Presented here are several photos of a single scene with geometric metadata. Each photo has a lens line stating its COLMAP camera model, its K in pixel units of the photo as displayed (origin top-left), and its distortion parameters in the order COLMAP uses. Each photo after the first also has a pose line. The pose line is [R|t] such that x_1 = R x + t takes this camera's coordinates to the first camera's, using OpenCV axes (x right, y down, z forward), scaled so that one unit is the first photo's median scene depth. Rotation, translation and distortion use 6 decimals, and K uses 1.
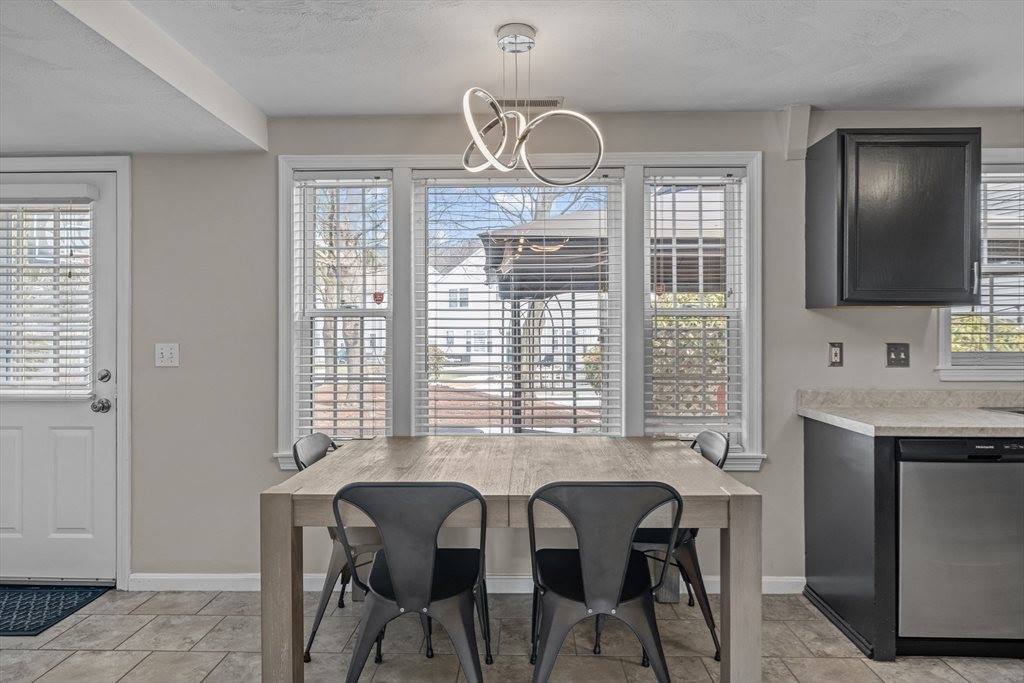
lens RADIAL K [[616.0, 0, 504.4], [0, 616.0, 334.7], [0, 0, 1]] dist [-0.007974, 0.003211]
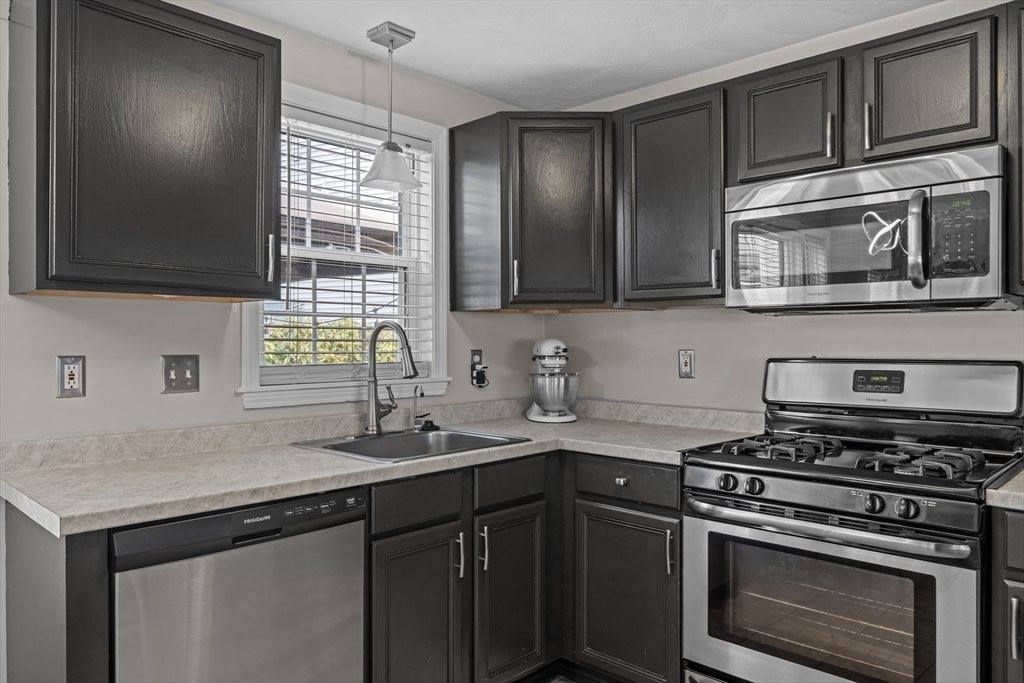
lens RADIAL K [[699.3, 0, 513.3], [0, 699.3, 340.9], [0, 0, 1]] dist [-0.003910, 0.004315]
pose [[0.673333, 0.000276, 0.739340, 0.335983], [0.000024, 1.000000, -0.000395, -0.000759], [-0.739340, 0.000283, 0.673333, 0.251150]]
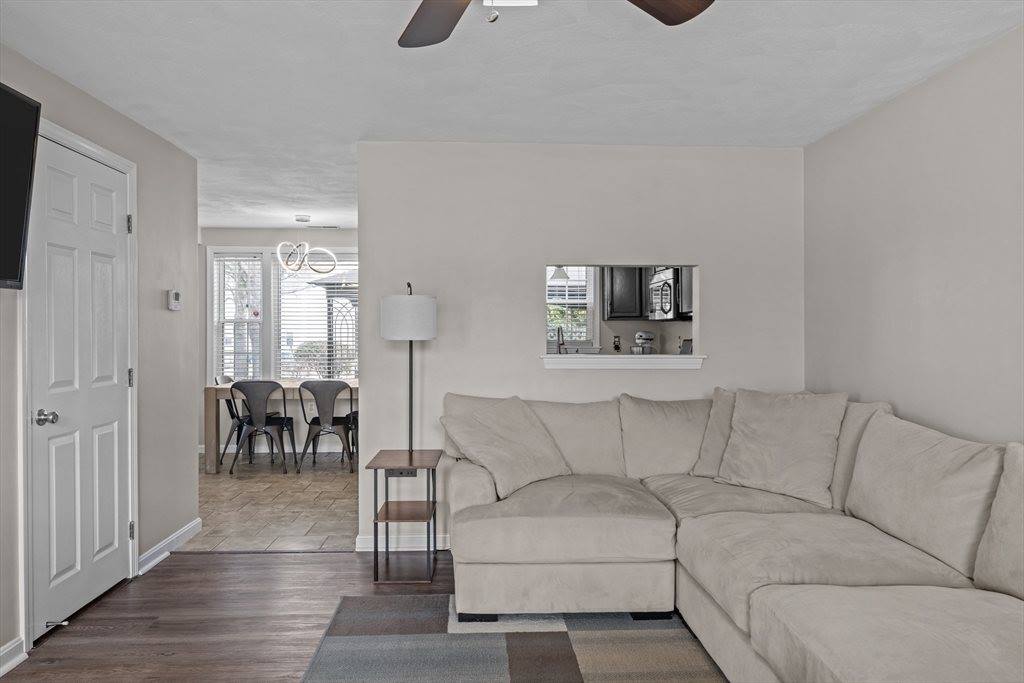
lens RADIAL K [[699.3, 0, 513.6], [0, 699.3, 336.1], [0, 0, 1]] dist [-0.003910, 0.004315]
pose [[0.996170, 0.000817, 0.087430, 0.478175], [-0.001830, 0.999932, 0.011512, -0.014123], [-0.087414, -0.011628, 0.996104, -1.501467]]
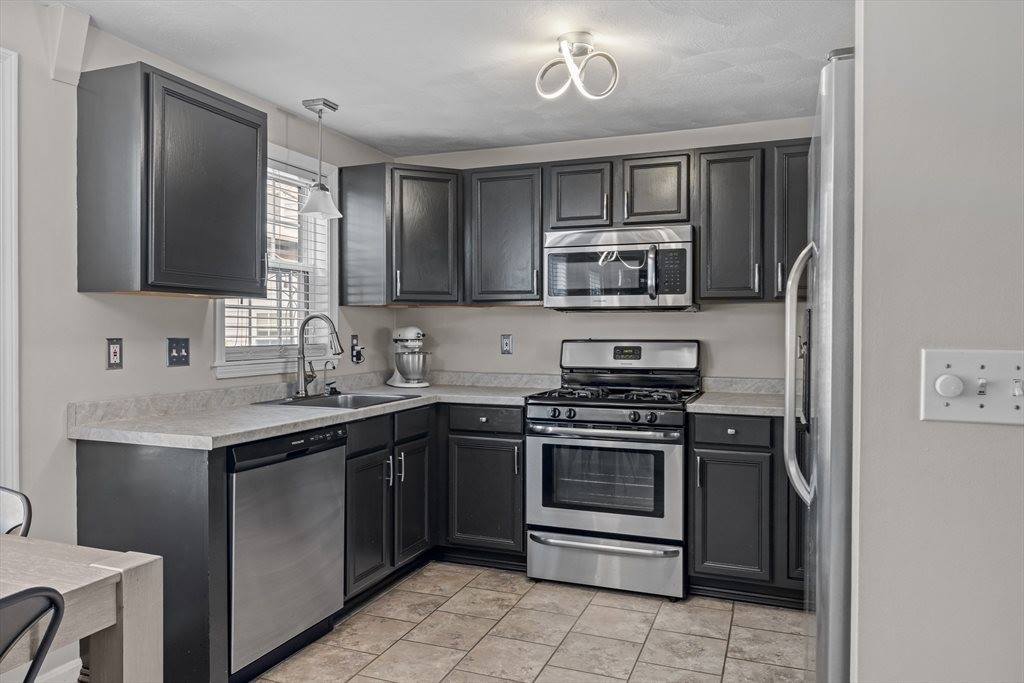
lens RADIAL K [[699.3, 0, 519.3], [0, 699.3, 338.2], [0, 0, 1]] dist [-0.003910, 0.004315]
pose [[0.332328, -0.010550, 0.943105, -0.122144], [-0.001727, 0.999929, 0.011794, 0.001784], [-0.943162, -0.005548, 0.332286, 0.230647]]
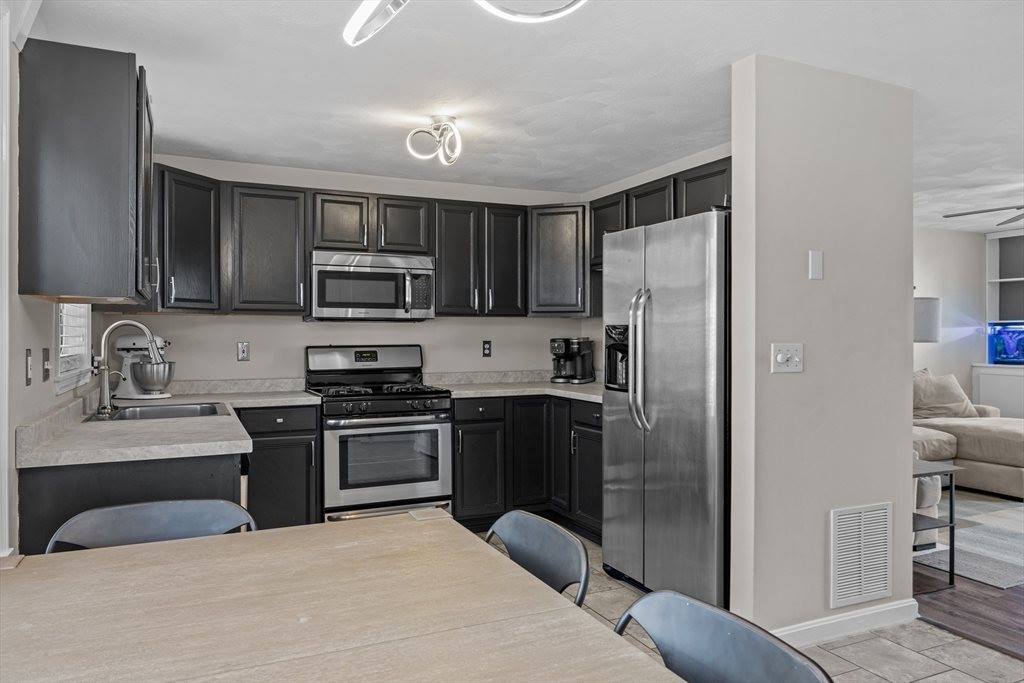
lens RADIAL K [[699.3, 0, 532.8], [0, 699.3, 338.6], [0, 0, 1]] dist [-0.003910, 0.004315]
pose [[-0.457637, -0.003171, 0.889134, -0.385806], [0.001815, 0.999988, 0.004501, -0.001775], [-0.889137, 0.003674, -0.457626, 0.868943]]
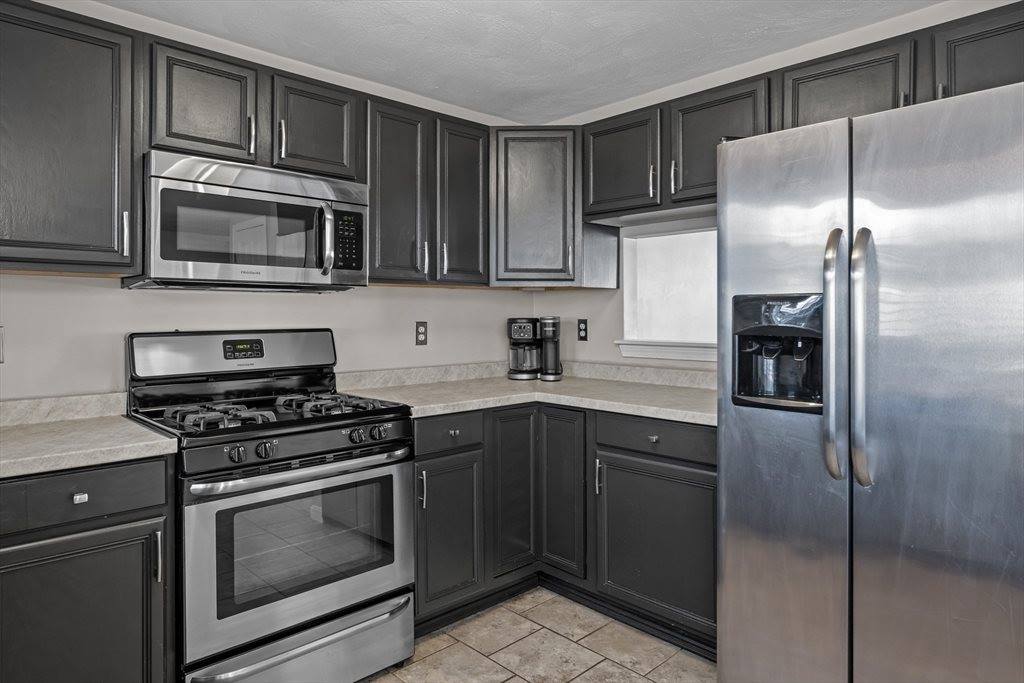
lens RADIAL K [[616.0, 0, 519.6], [0, 616.0, 312.4], [0, 0, 1]] dist [-0.007974, 0.003211]
pose [[-0.704565, 0.005749, 0.709617, 0.357171], [0.003037, 0.999982, -0.005086, 0.001140], [-0.709633, -0.001428, -0.704570, 0.795320]]
